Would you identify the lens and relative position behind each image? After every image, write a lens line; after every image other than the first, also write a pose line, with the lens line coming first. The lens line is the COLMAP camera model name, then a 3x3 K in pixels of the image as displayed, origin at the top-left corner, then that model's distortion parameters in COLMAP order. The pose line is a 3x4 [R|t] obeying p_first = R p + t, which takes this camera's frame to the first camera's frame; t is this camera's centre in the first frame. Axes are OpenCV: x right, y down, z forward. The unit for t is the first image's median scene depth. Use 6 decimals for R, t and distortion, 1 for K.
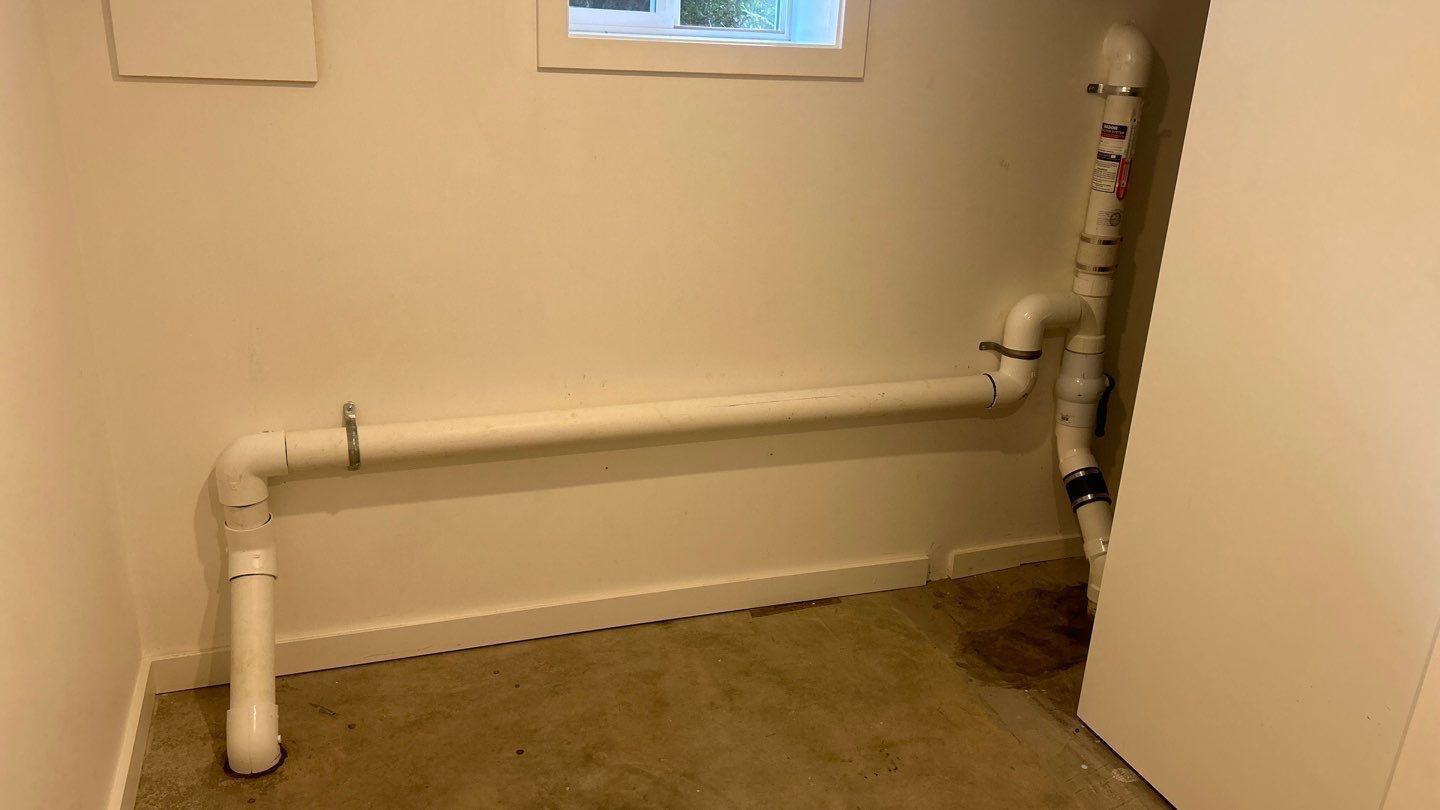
lens RADIAL K [[1083.8, 0, 714.6], [0, 1083.8, 406.9], [0, 0, 1]] dist [0.051629, -0.056942]
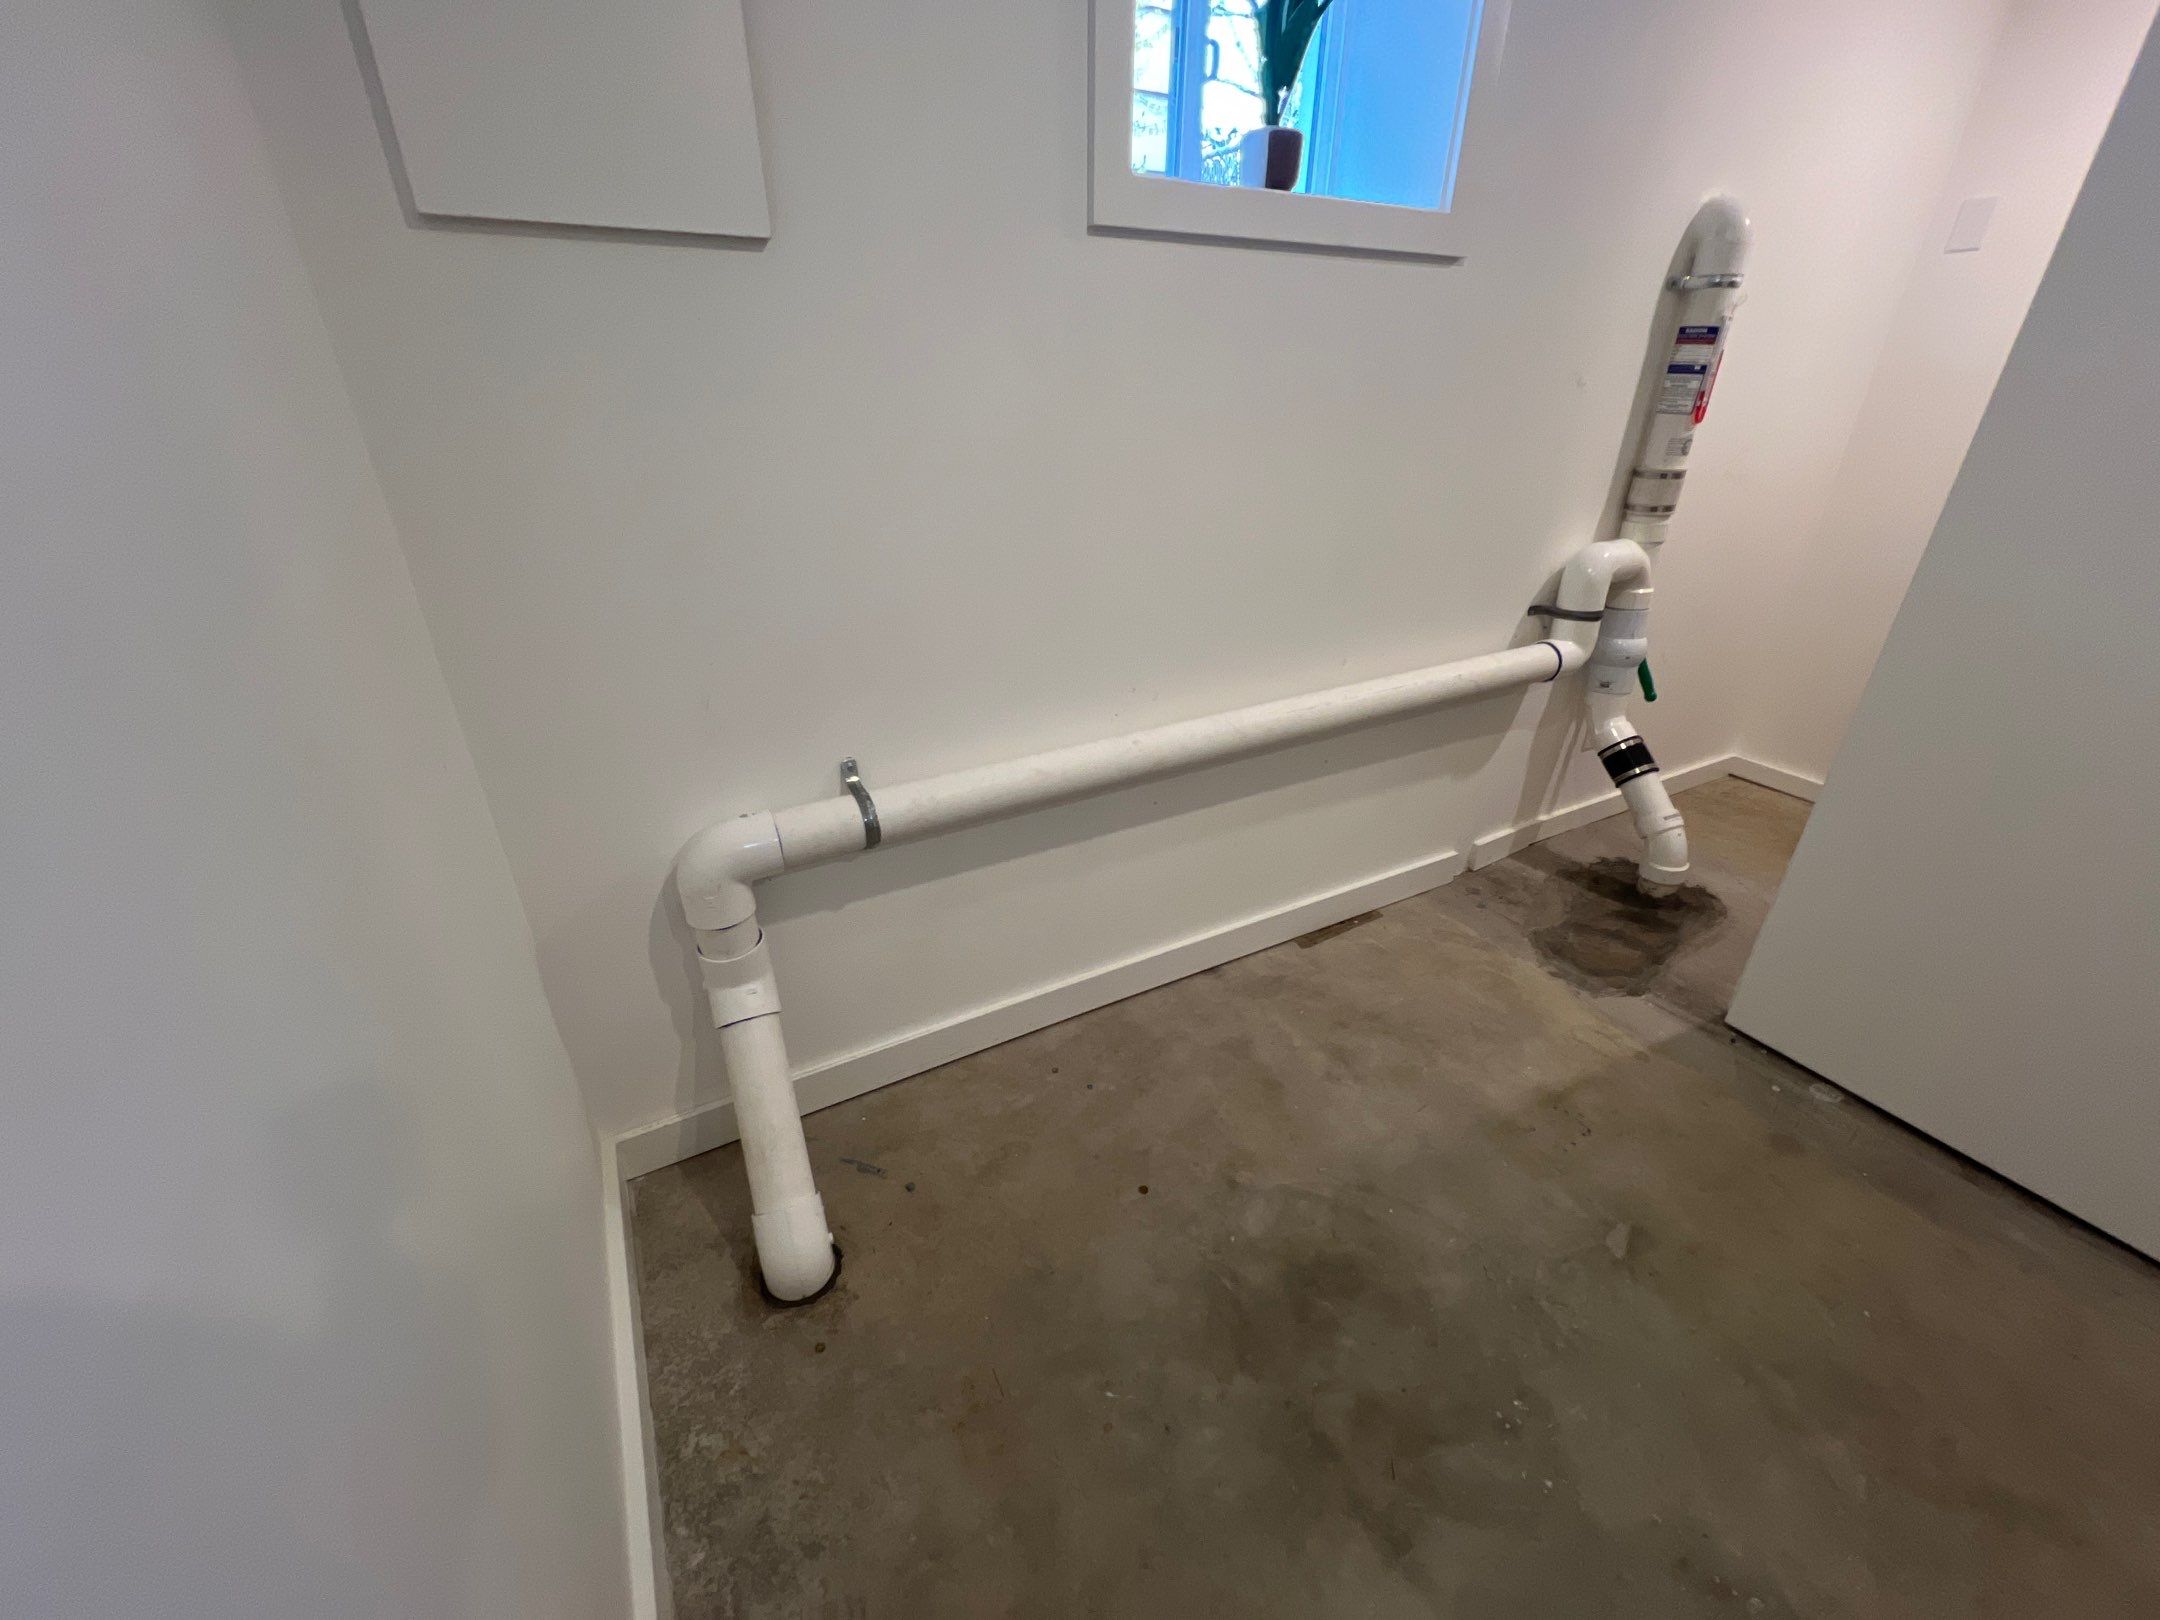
lens RADIAL K [[858.3, 0, 1073.9], [0, 858.3, 802.6], [0, 0, 1]] dist [0.000020, 0.000017]
pose [[0.986704, -0.113036, 0.116783, -0.247118], [0.098972, 0.987838, 0.119921, -0.026455], [-0.128918, -0.106768, 0.985891, 0.411084]]
